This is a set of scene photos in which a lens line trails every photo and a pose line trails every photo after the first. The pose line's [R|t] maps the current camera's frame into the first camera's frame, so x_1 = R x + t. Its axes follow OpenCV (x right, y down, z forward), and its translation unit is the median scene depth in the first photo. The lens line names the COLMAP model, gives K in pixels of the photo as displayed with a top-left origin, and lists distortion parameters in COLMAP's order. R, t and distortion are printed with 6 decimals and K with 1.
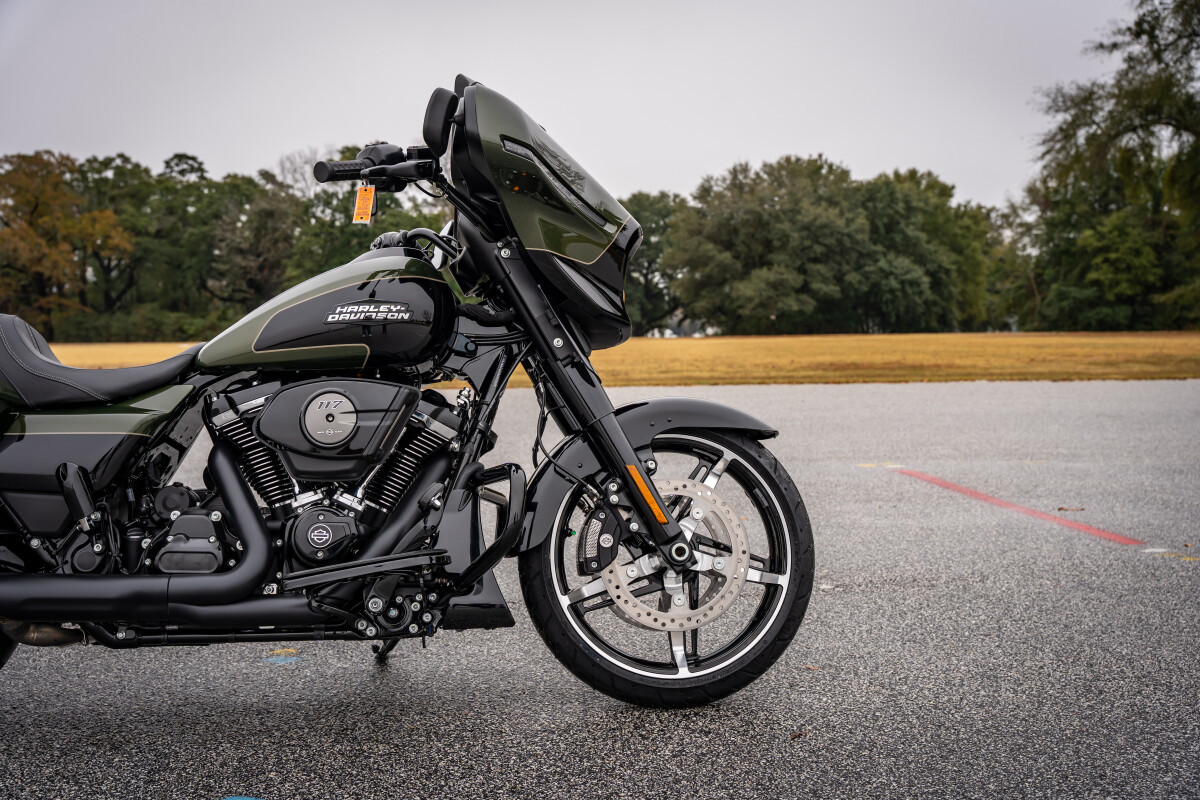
lens RADIAL K [[1360.2, 0, 599.3], [0, 1360.2, 400.9], [0, 0, 1]] dist [-0.008807, 0.000000]
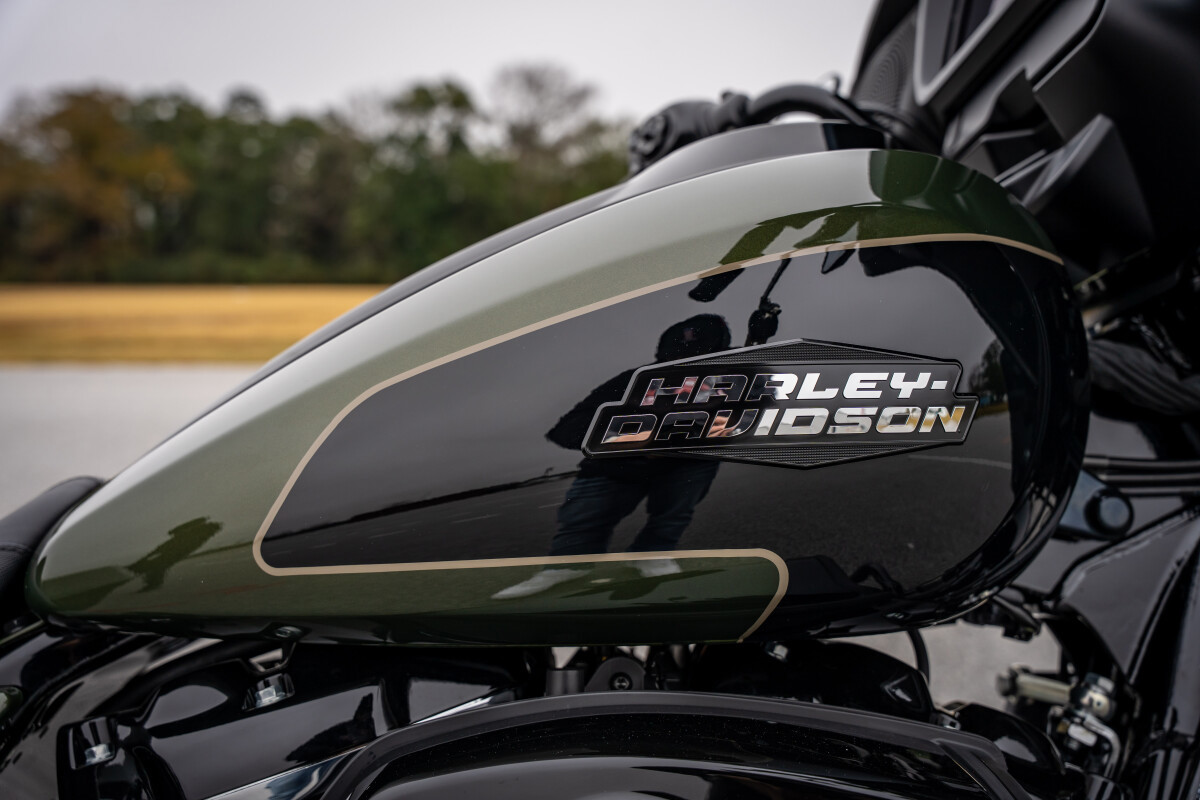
lens RADIAL K [[1399.4, 0, 601.7], [0, 1399.4, 399.1], [0, 0, 1]] dist [0.011270, 0.000000]
pose [[0.998749, 0.016177, -0.047313, -0.183868], [-0.014618, 0.999344, 0.033123, -0.070725], [0.047818, -0.032390, 0.998331, 0.756951]]
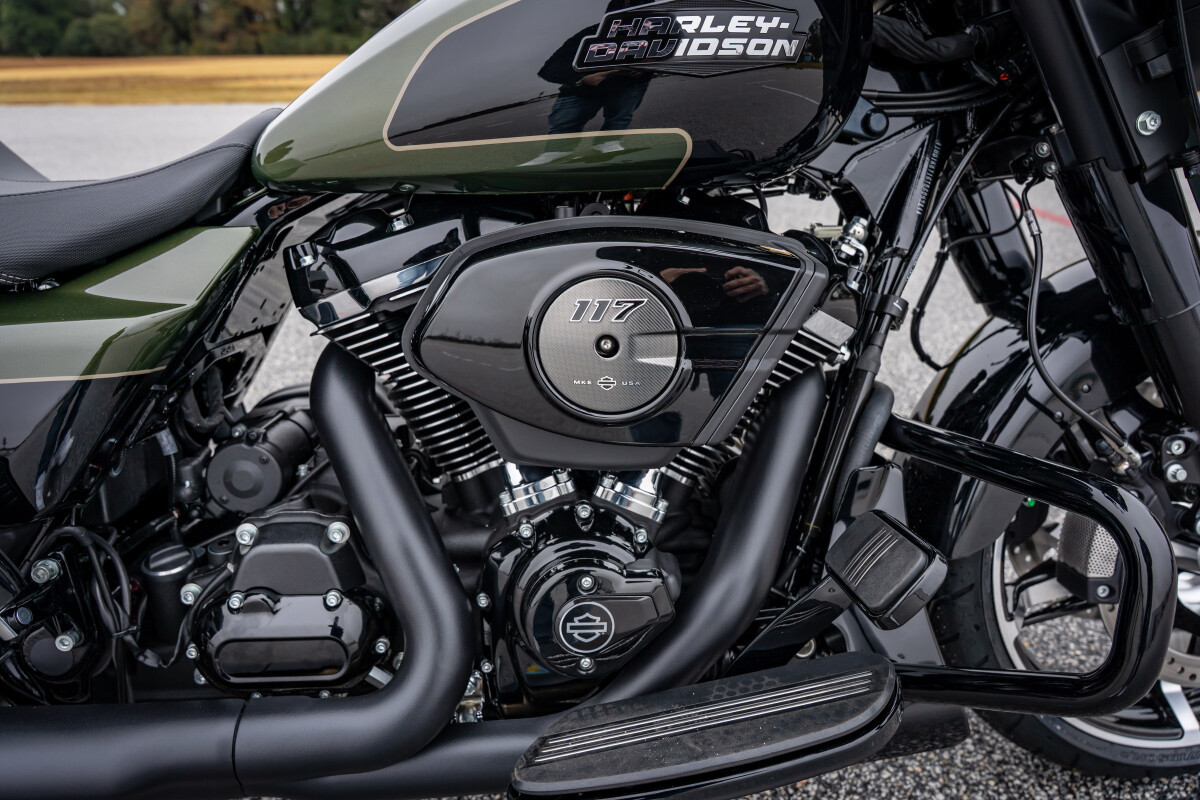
lens RADIAL K [[798.0, 0, 598.1], [0, 798.0, 406.2], [0, 0, 1]] dist [-0.007350, 0.001320]
pose [[0.999828, 0.011069, -0.014892, -0.186280], [-0.004932, 0.932248, 0.361787, -0.048644], [0.017888, -0.361651, 0.932142, 0.746133]]
